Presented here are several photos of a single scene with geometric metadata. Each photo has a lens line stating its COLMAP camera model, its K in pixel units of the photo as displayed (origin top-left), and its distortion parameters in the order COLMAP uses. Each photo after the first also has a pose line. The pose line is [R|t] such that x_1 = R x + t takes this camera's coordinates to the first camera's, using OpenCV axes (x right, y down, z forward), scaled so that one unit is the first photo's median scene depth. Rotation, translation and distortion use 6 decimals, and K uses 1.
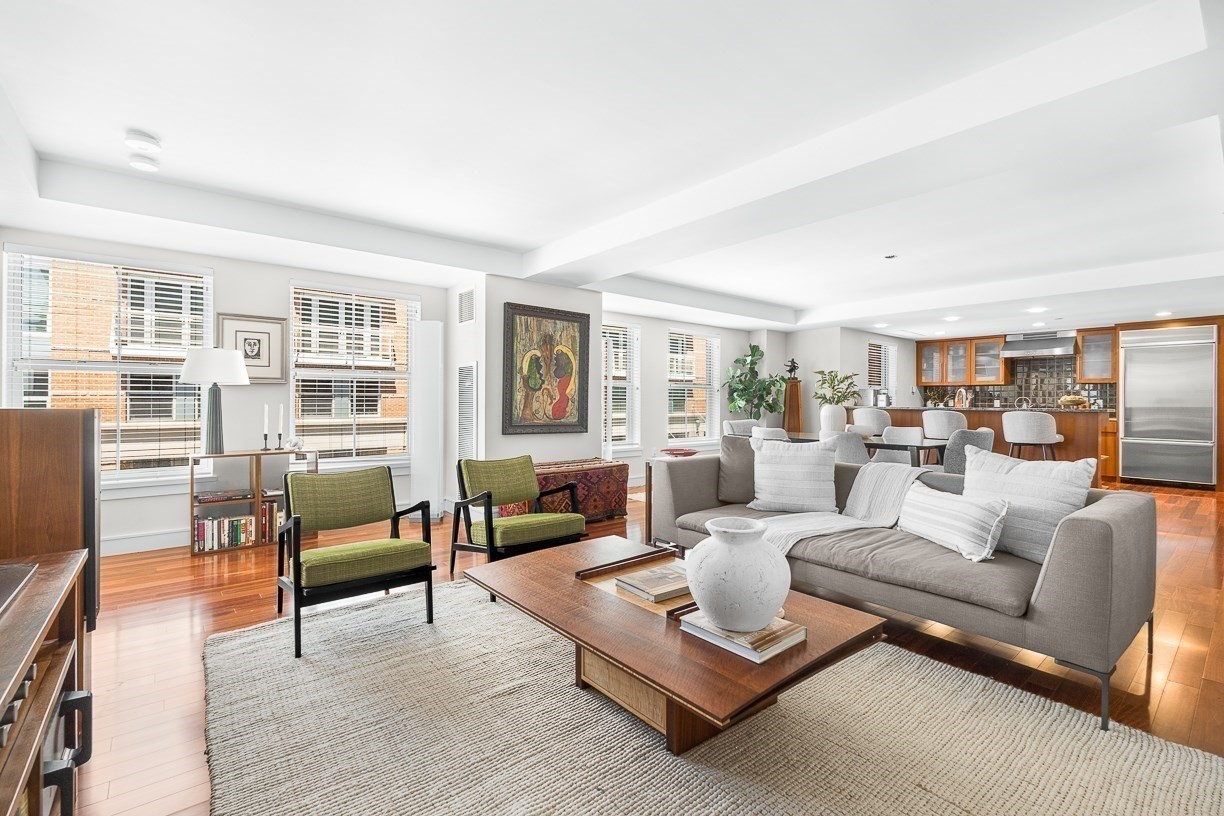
lens RADIAL K [[554.8, 0, 607.7], [0, 554.8, 403.3], [0, 0, 1]] dist [0.000845, 0.000068]
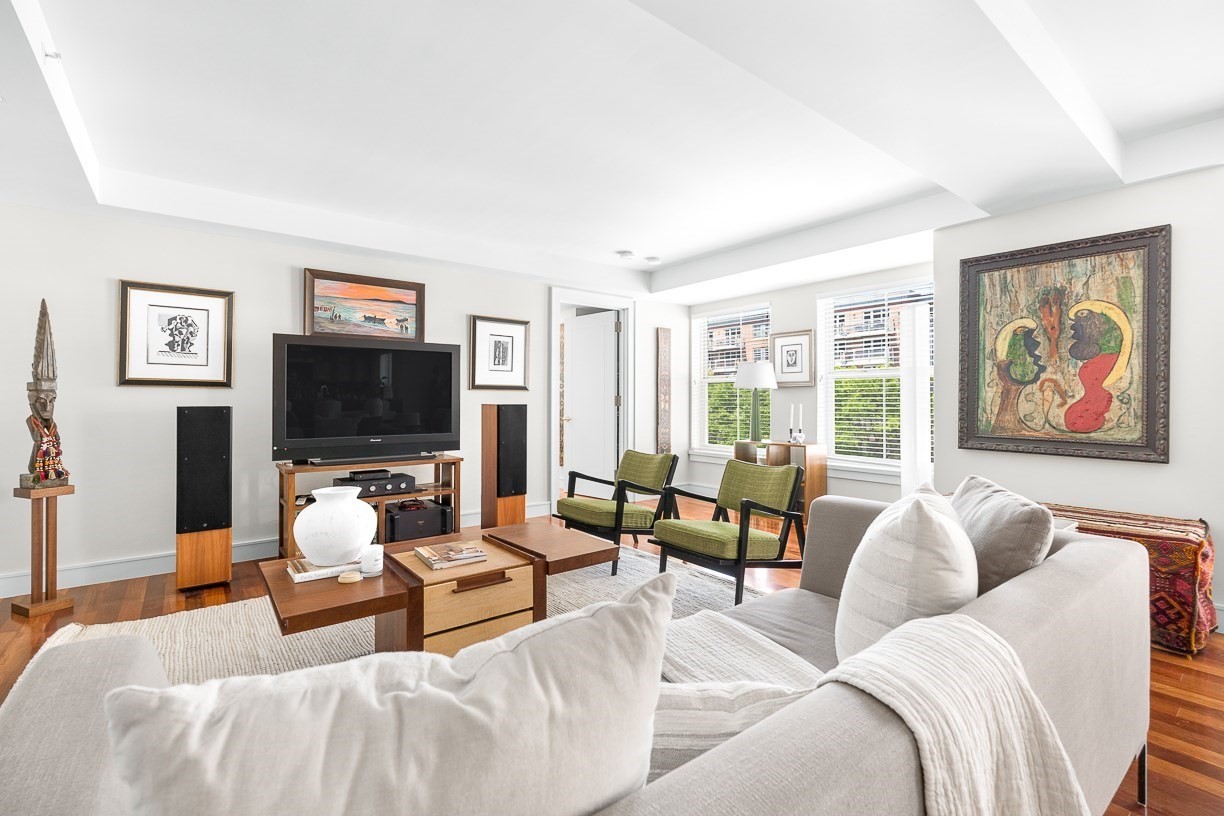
lens RADIAL K [[554.8, 0, 615.3], [0, 554.8, 396.4], [0, 0, 1]] dist [0.000845, 0.000068]
pose [[-0.032241, -0.010508, -0.999425, 0.511119], [-0.003364, 0.999940, -0.010405, -0.000505], [0.999474, 0.003027, -0.032274, 0.557880]]
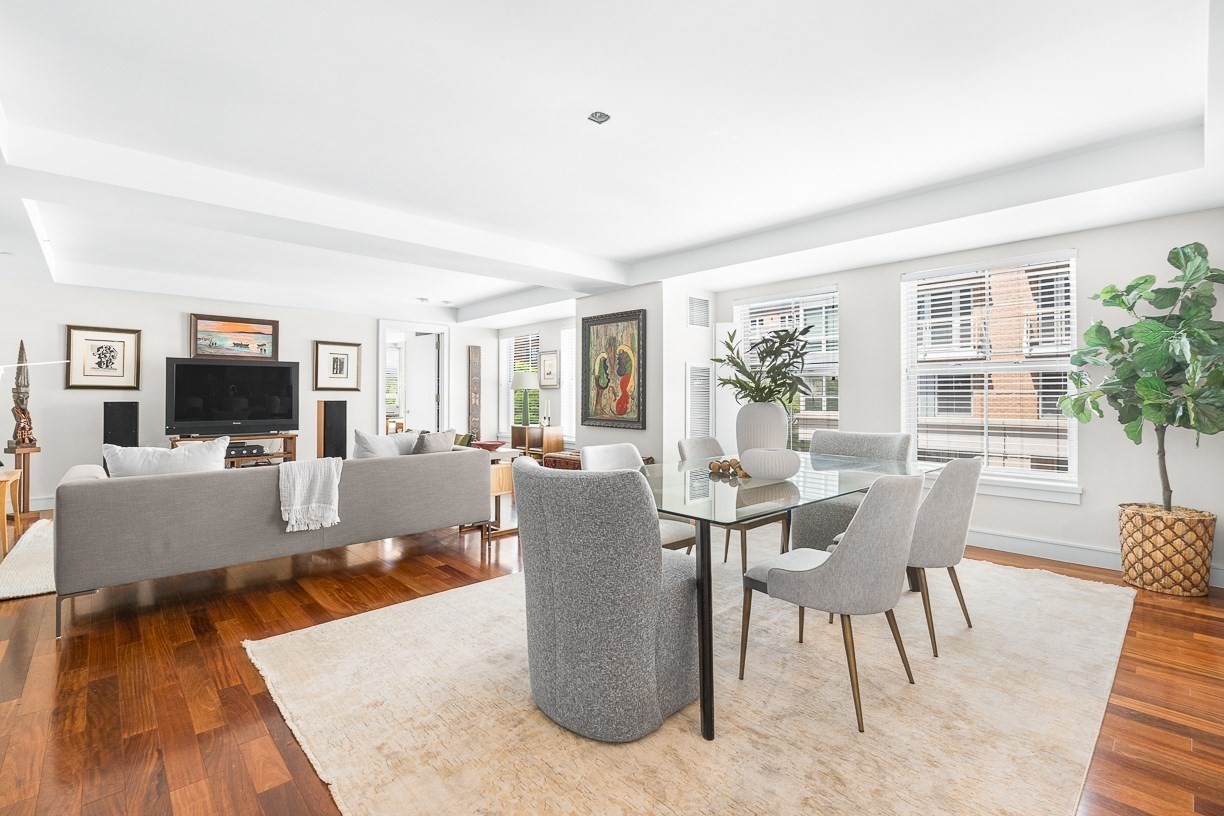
lens RADIAL K [[554.8, 0, 615.8], [0, 554.8, 391.9], [0, 0, 1]] dist [0.000845, 0.000068]
pose [[0.048765, -0.013166, -0.998723, 1.007921], [-0.002425, 0.999909, -0.013300, -0.000895], [0.998807, 0.003071, 0.048729, 0.969121]]
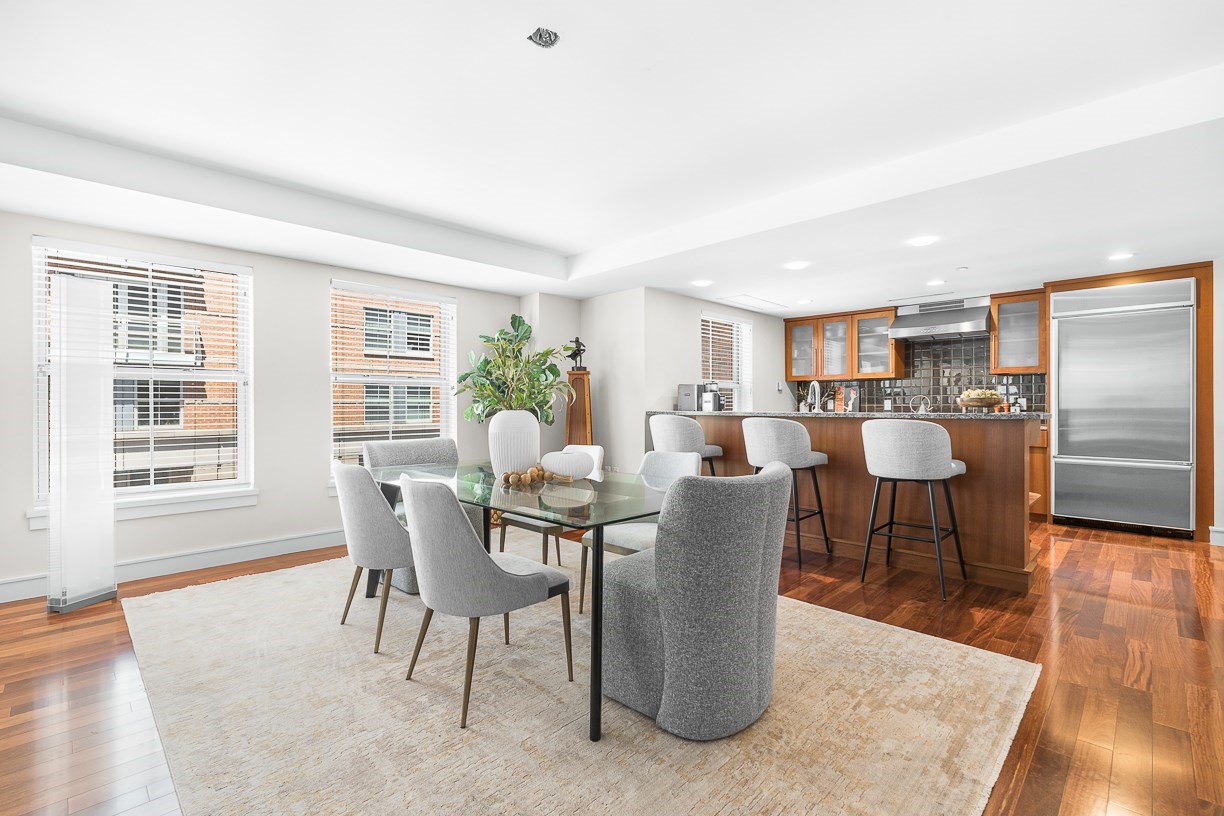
lens RADIAL K [[554.8, 0, 613.8], [0, 554.8, 409.7], [0, 0, 1]] dist [0.000845, 0.000068]
pose [[0.995253, -0.008716, 0.096931, 0.305311], [0.008372, 0.999957, 0.003963, 0.000784], [-0.096962, -0.003133, 0.995283, 0.352496]]
